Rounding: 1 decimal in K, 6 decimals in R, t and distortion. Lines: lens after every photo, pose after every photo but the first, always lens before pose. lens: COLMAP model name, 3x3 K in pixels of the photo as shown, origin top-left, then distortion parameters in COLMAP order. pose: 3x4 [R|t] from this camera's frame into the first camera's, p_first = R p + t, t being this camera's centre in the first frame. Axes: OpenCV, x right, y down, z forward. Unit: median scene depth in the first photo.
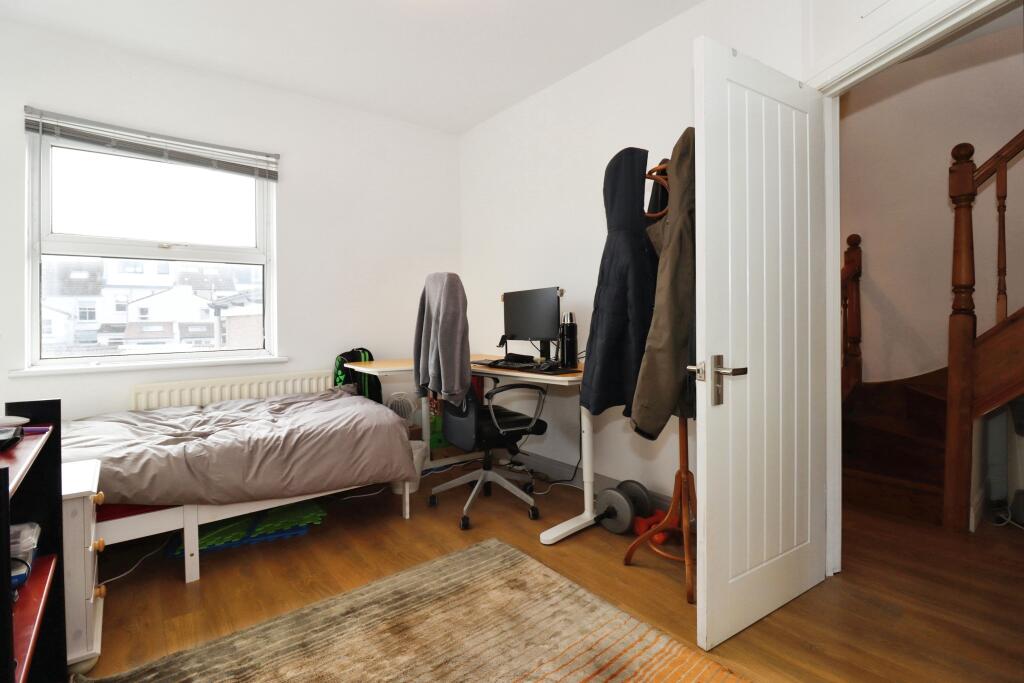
lens RADIAL K [[494.2, 0, 530.7], [0, 494.2, 328.0], [0, 0, 1]] dist [0.000469, -0.009543]
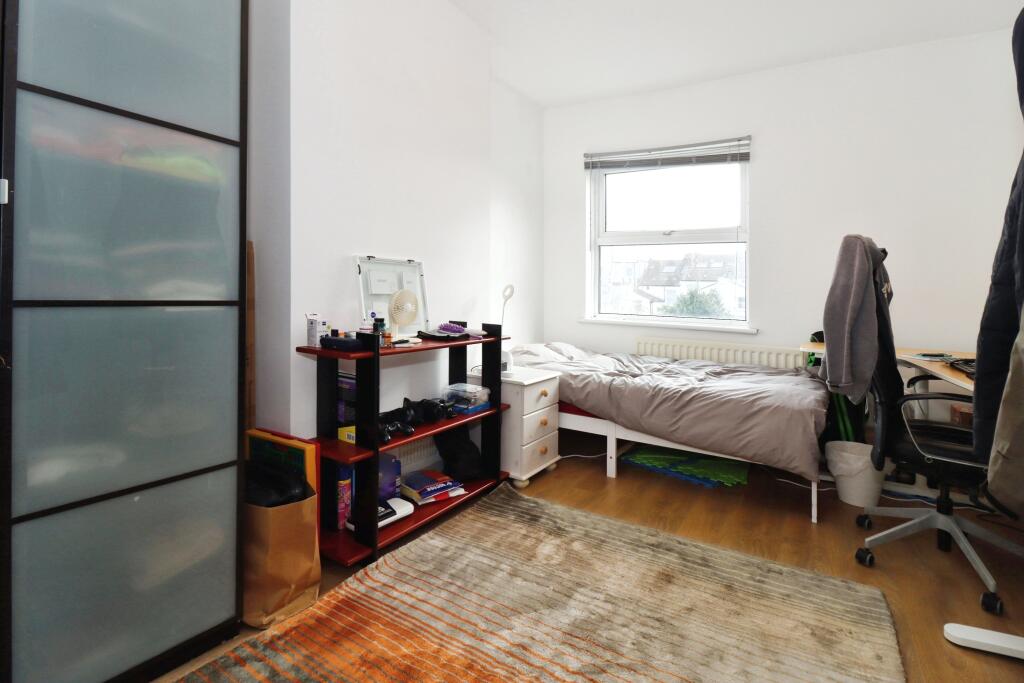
lens RADIAL K [[494.2, 0, 530.7], [0, 494.2, 328.0], [0, 0, 1]] dist [0.000469, -0.009543]
pose [[0.341416, 0.083792, -0.936170, 0.454540], [-0.055947, 0.996064, 0.068749, 0.014654], [0.938246, 0.028904, 0.344760, 0.271812]]
